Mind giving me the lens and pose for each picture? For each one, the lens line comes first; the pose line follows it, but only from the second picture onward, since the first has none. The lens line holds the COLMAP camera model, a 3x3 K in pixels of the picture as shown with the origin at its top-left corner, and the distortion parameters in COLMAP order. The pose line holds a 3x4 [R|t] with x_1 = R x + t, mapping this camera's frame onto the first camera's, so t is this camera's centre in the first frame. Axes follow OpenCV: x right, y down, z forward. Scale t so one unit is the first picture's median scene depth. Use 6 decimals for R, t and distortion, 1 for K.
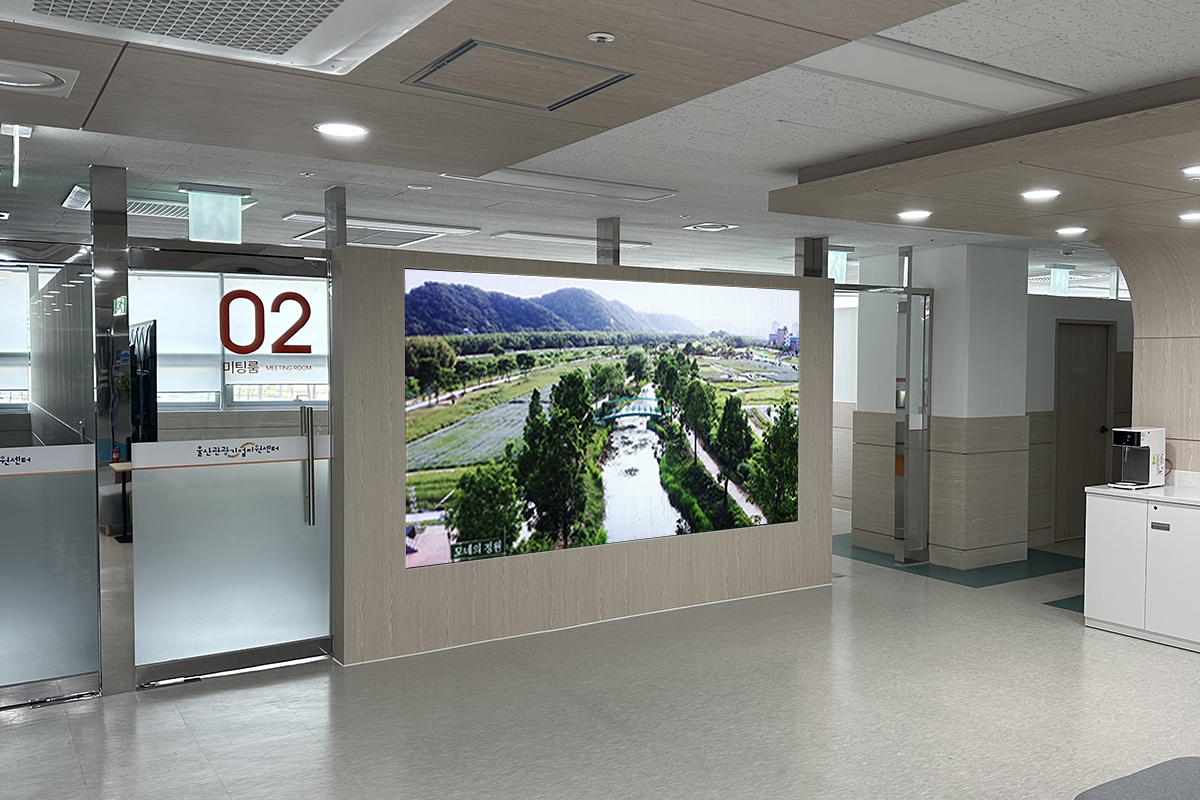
lens RADIAL K [[965.1, 0, 600.7], [0, 965.1, 404.1], [0, 0, 1]] dist [0.050282, -0.008503]
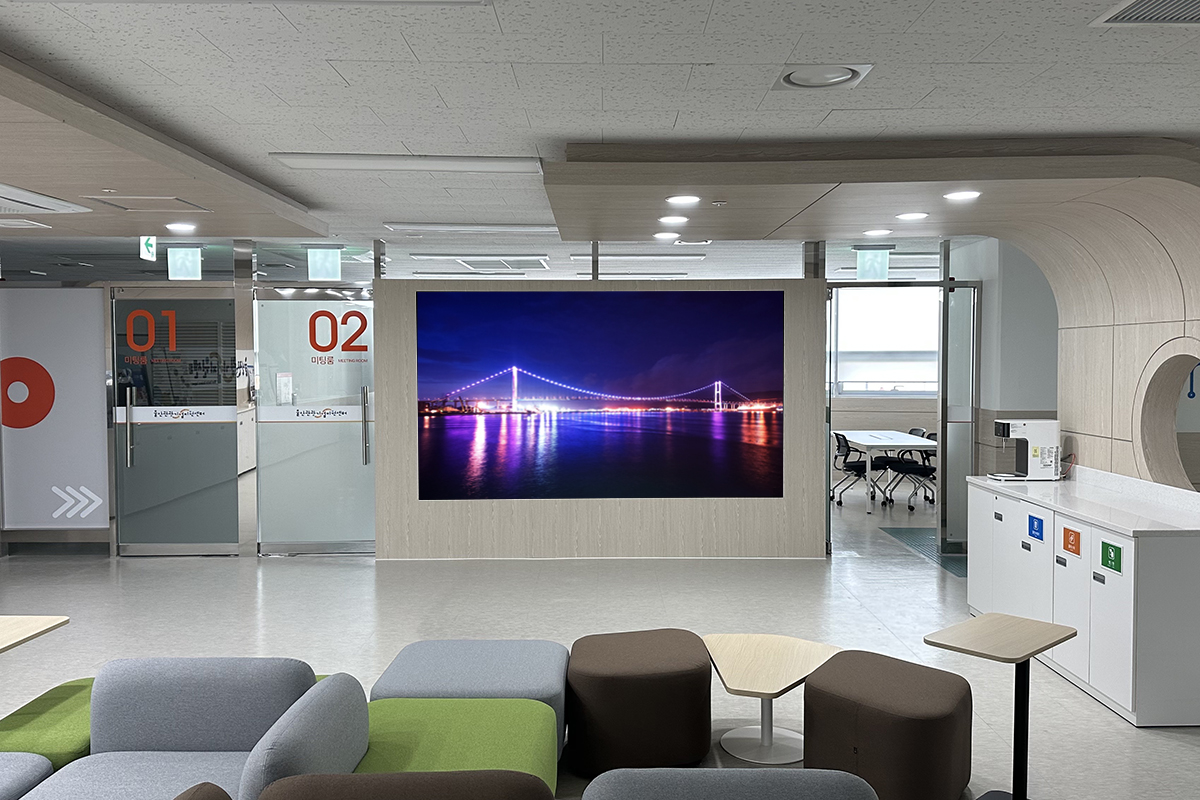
lens RADIAL K [[965.1, 0, 610.3], [0, 965.1, 406.5], [0, 0, 1]] dist [0.050282, -0.008503]
pose [[0.847138, 0.024510, -0.530807, 0.823982], [-0.019458, 0.999697, 0.015107, 0.003645], [0.531016, -0.002469, 0.847358, -0.074307]]
